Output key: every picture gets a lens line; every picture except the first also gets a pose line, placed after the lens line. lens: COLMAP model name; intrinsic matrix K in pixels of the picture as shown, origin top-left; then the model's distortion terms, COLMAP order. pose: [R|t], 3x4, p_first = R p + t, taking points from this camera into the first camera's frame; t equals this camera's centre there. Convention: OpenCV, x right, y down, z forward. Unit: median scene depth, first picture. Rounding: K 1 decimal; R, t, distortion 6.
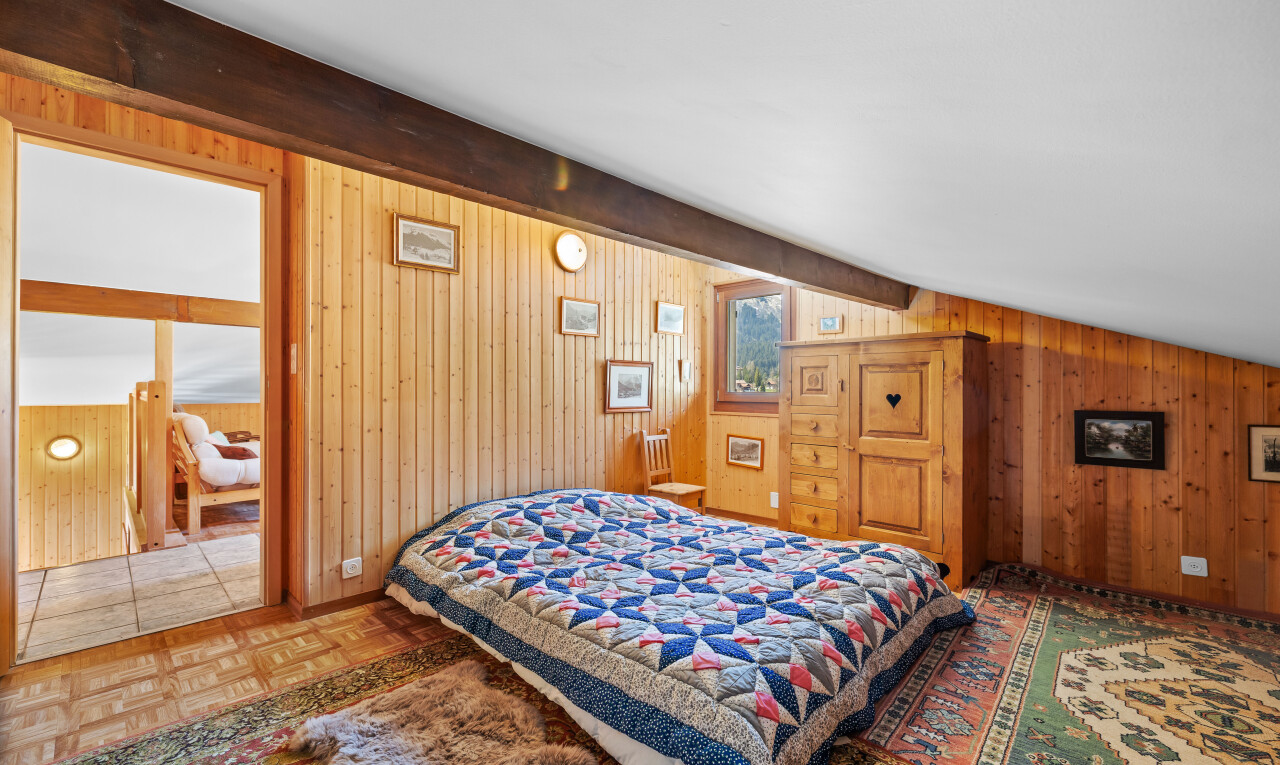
lens RADIAL K [[533.9, 0, 631.4], [0, 533.9, 384.9], [0, 0, 1]] dist [0.002438, 0.000172]
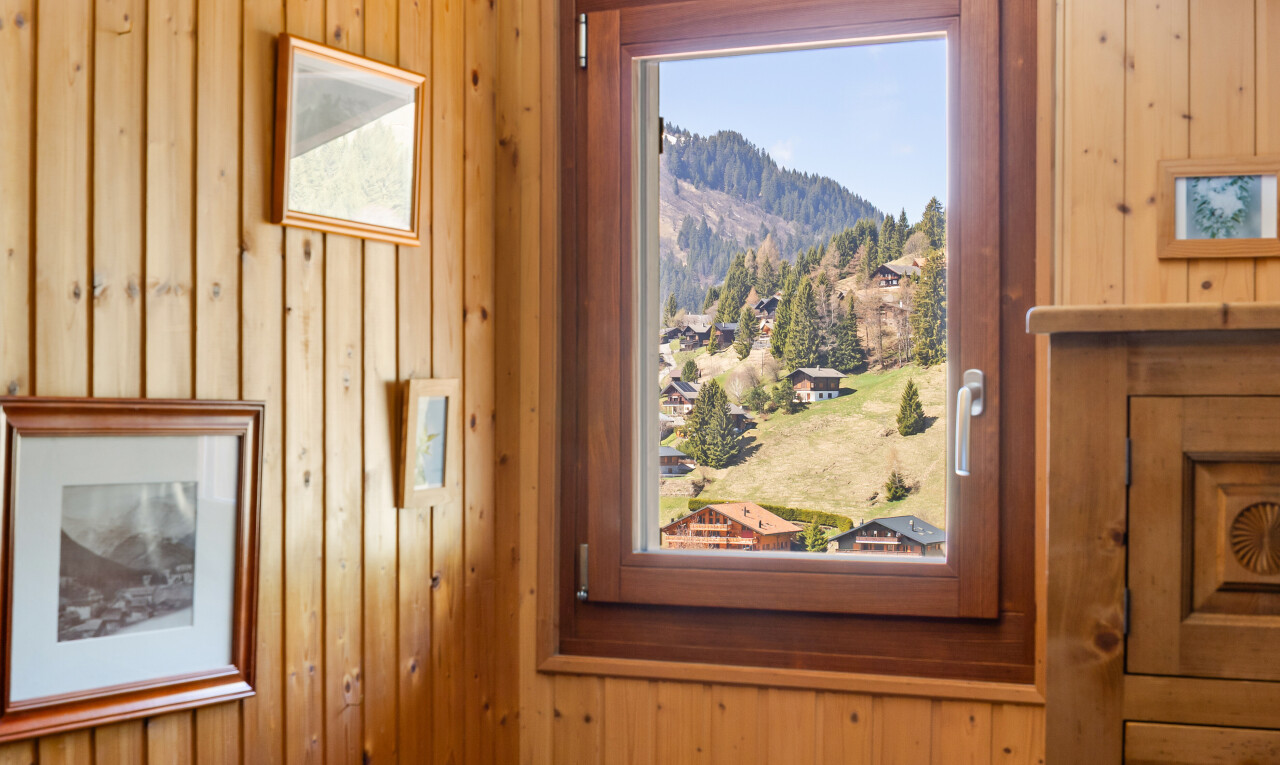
lens RADIAL K [[2074.0, 0, 640.0], [0, 2074.0, 382.5], [0, 0, 1]] dist [0.007779, 0.020548]
pose [[0.942828, 0.000293, 0.333278, -0.064001], [0.000927, 0.999993, -0.003503, -0.046366], [-0.333277, 0.003612, 0.942822, 0.350485]]
